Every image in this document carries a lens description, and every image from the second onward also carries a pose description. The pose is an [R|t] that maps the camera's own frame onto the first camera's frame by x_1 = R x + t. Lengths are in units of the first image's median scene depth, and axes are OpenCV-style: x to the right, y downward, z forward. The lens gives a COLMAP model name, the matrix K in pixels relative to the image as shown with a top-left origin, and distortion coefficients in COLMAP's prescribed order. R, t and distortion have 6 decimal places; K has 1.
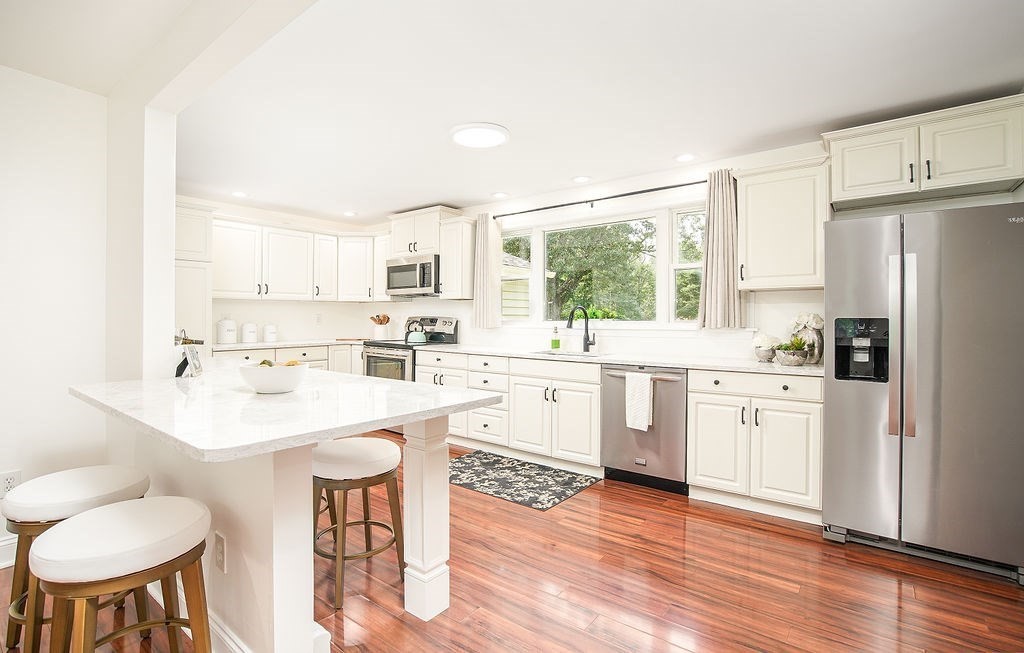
lens RADIAL K [[482.8, 0, 520.3], [0, 482.8, 316.0], [0, 0, 1]] dist [-0.027281, 0.011731]
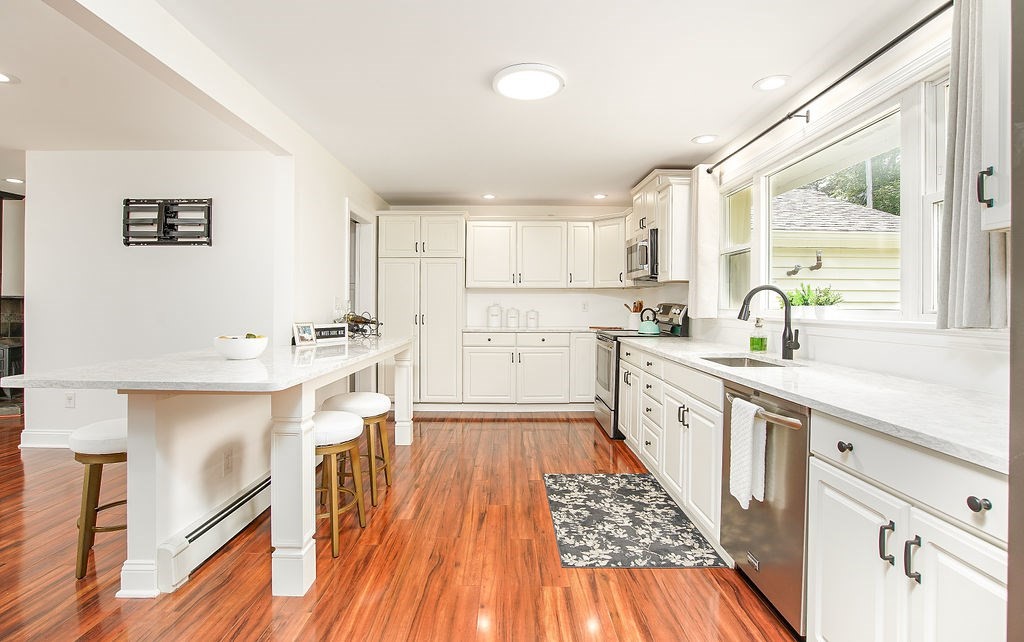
lens RADIAL K [[494.6, 0, 513.4], [0, 494.6, 302.3], [0, 0, 1]] dist [-0.026169, 0.005060]
pose [[0.609119, -0.002387, -0.793076, 0.450826], [-0.002109, 0.999987, -0.004630, 0.005831], [0.793076, 0.004493, 0.609106, 0.367719]]
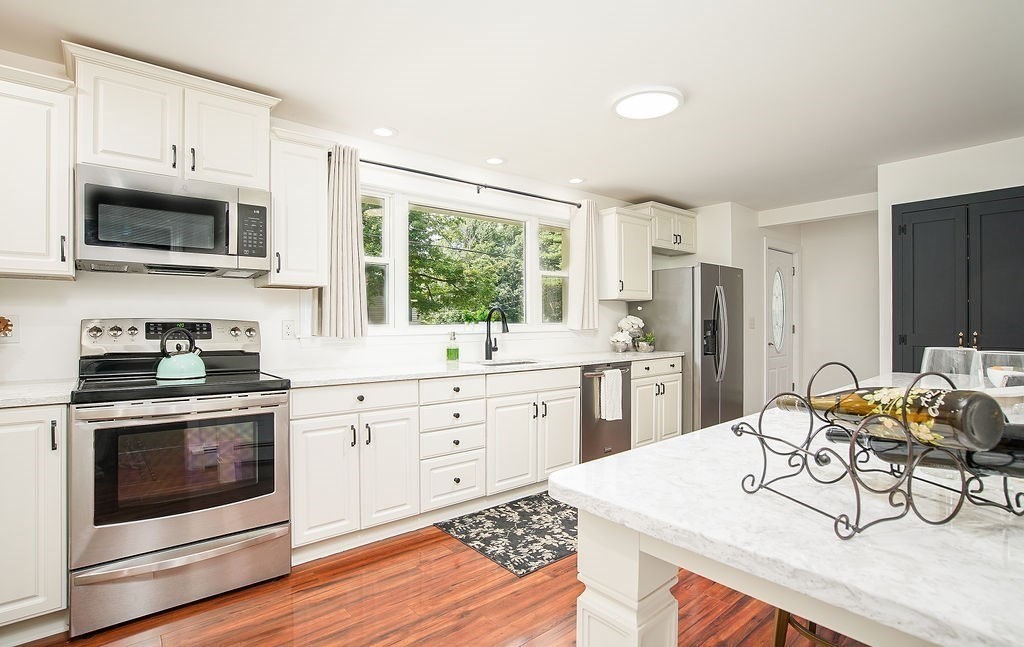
lens RADIAL K [[494.6, 0, 501.8], [0, 494.6, 320.4], [0, 0, 1]] dist [-0.026169, 0.005060]
pose [[0.229427, -0.003520, 0.973320, -0.776470], [-0.004115, 0.999981, 0.004586, -0.000442], [-0.973317, -0.005058, 0.229408, 0.829774]]
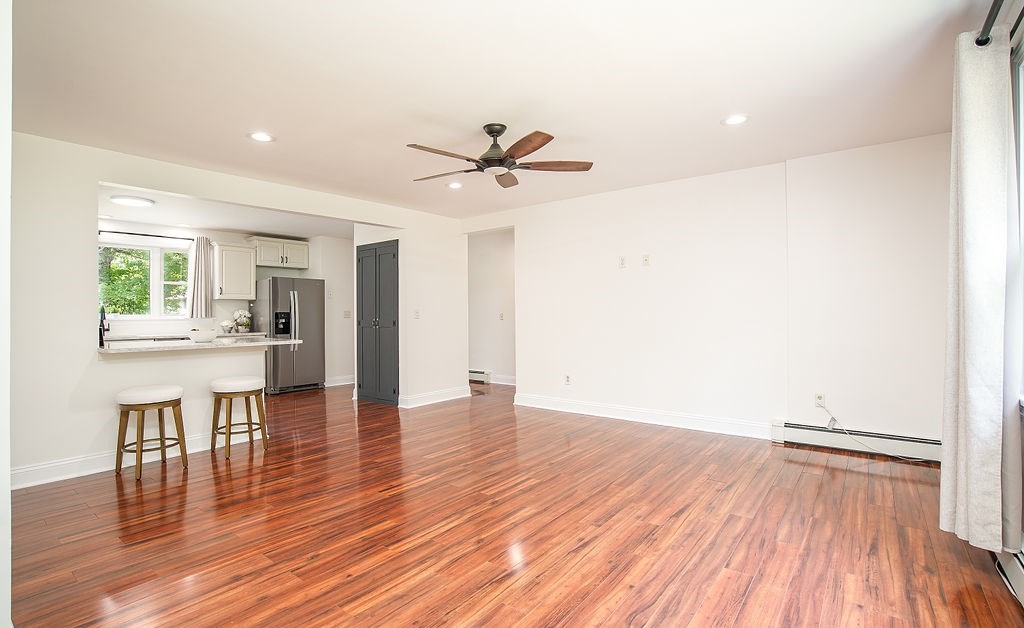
lens RADIAL K [[476.5, 0, 509.4], [0, 476.5, 313.2], [0, 0, 1]] dist [-0.021988, -0.000235]
pose [[0.011983, -0.008491, 0.999892, -1.337446], [-0.003611, 0.999957, 0.008535, -0.011900], [-0.999922, -0.003713, 0.011952, -0.250954]]
